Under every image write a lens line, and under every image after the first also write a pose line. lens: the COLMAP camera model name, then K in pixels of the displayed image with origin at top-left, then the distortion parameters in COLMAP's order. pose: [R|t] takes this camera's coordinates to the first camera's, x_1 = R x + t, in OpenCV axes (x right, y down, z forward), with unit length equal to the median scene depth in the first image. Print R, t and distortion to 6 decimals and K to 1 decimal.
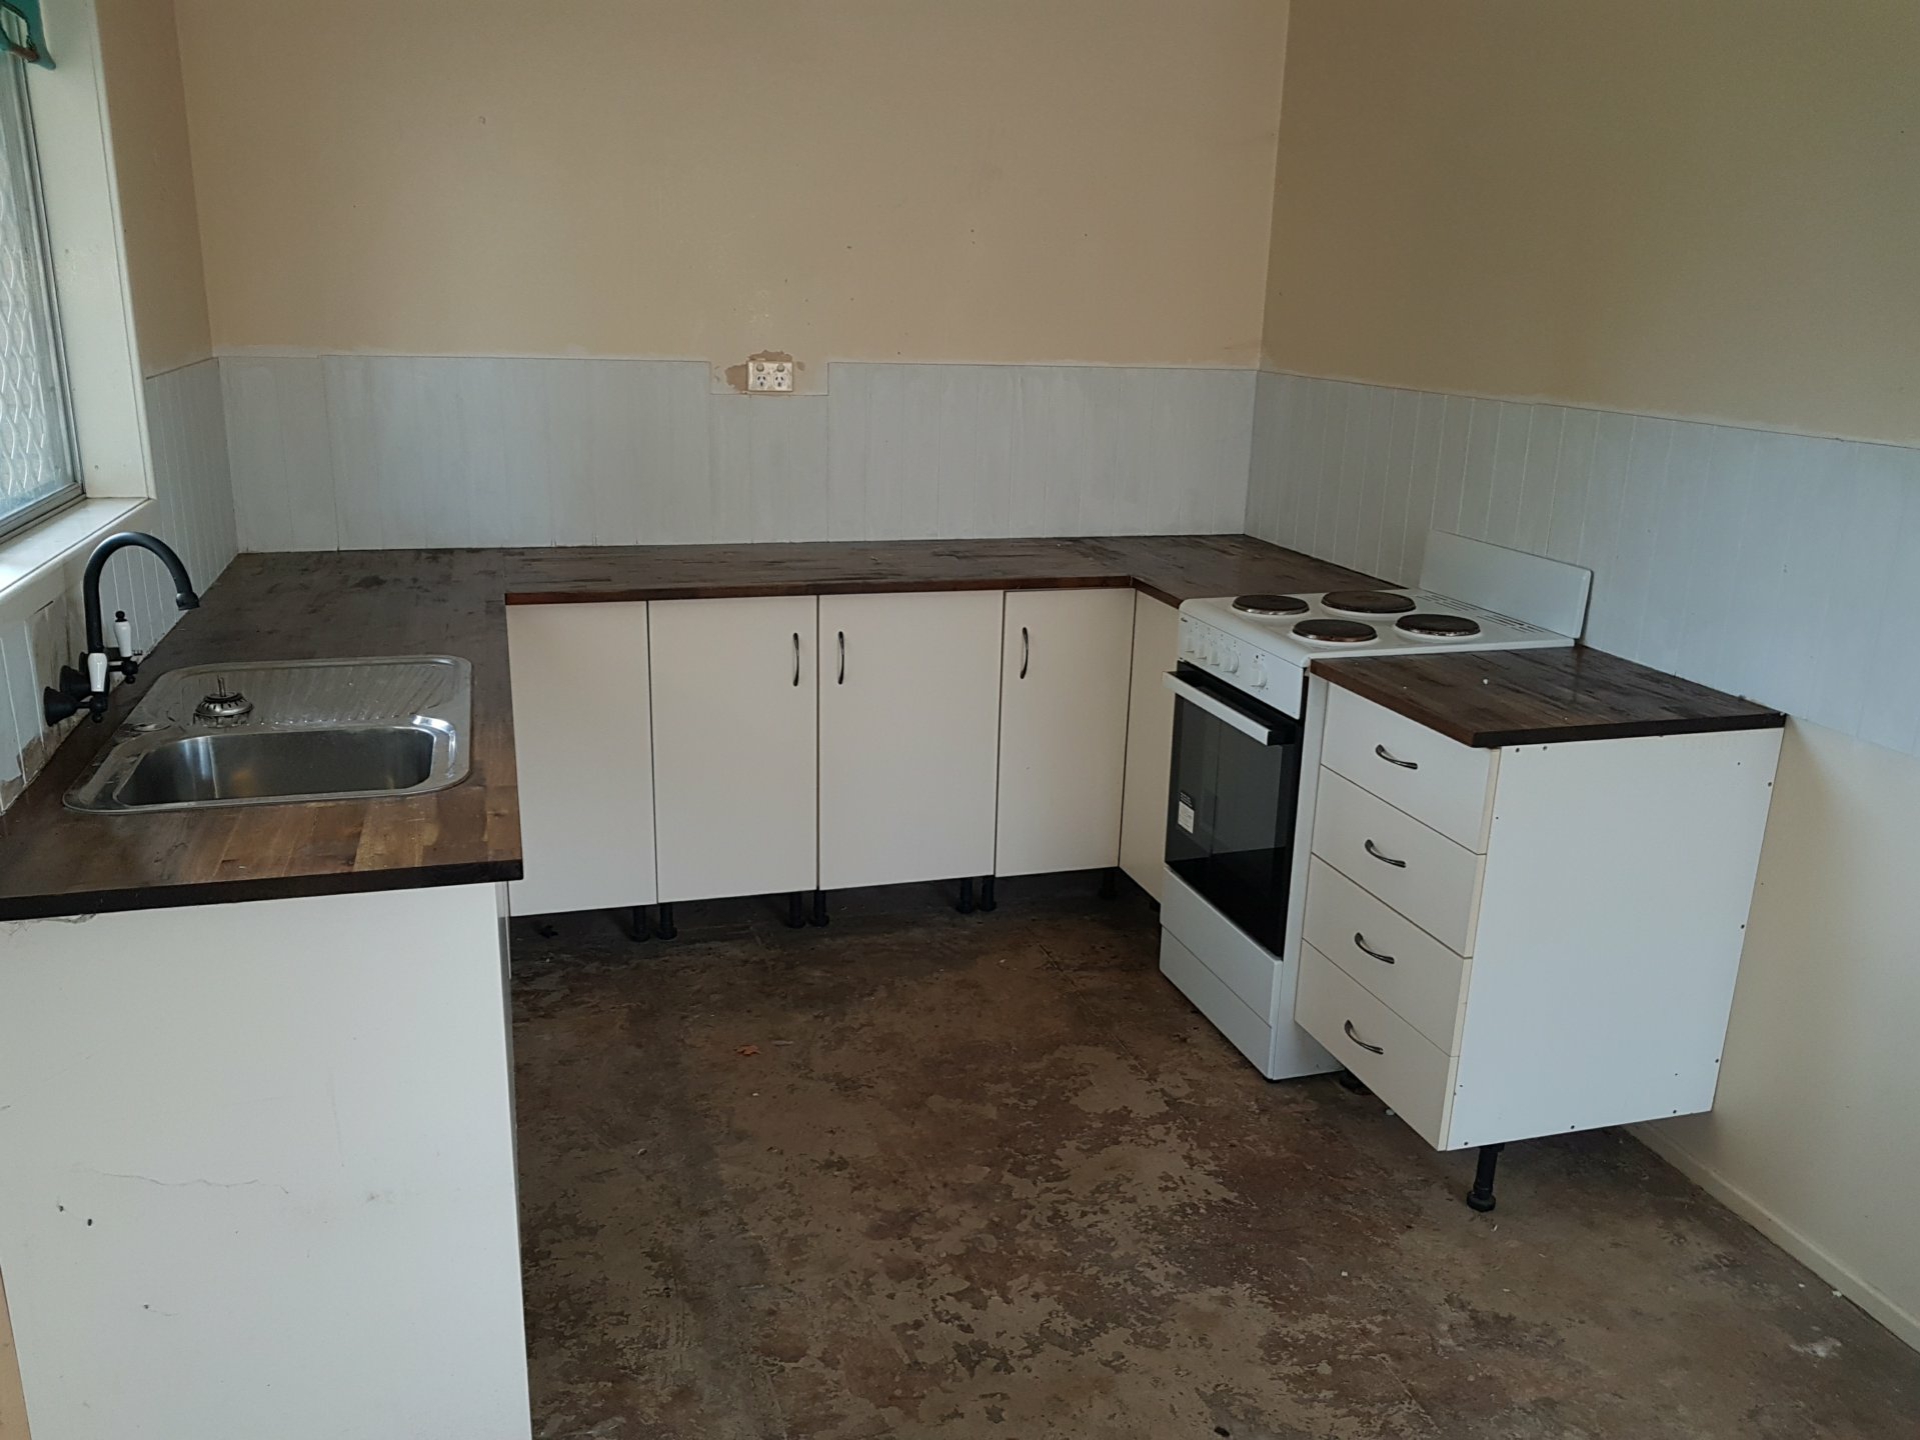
lens RADIAL K [[1529.4, 0, 962.6], [0, 1529.4, 728.5], [0, 0, 1]] dist [0.033546, -0.024009]
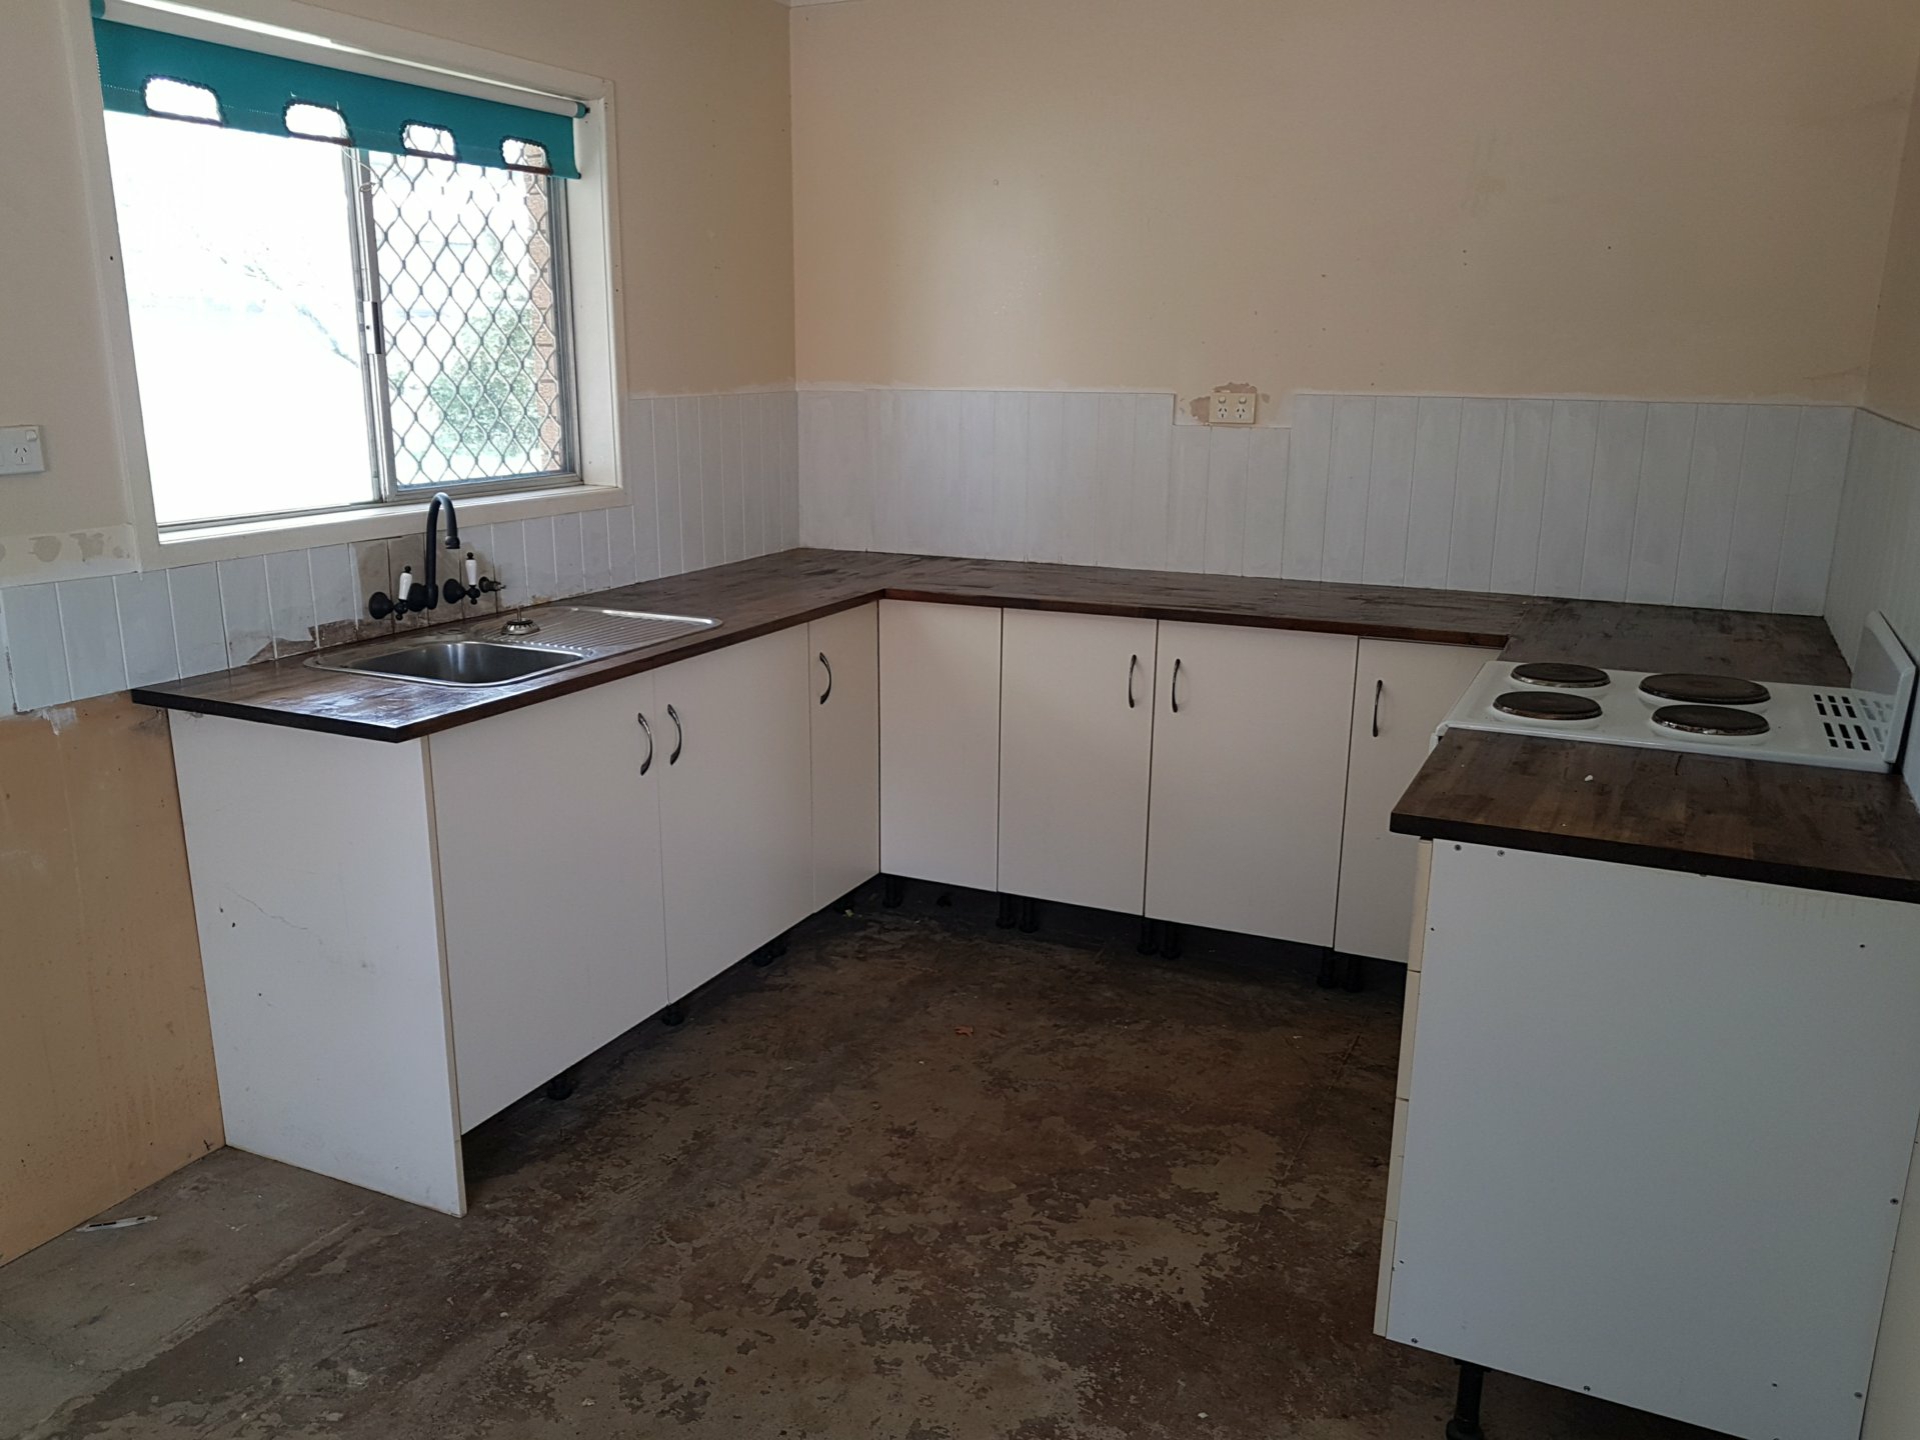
lens RADIAL K [[1529.4, 0, 916.1], [0, 1529.4, 746.1], [0, 0, 1]] dist [0.033546, -0.024009]
pose [[0.723628, 0.147817, -0.674175, 0.591168], [-0.172615, 0.984514, 0.030584, -0.011378], [0.668256, 0.094242, 0.737938, 0.200303]]
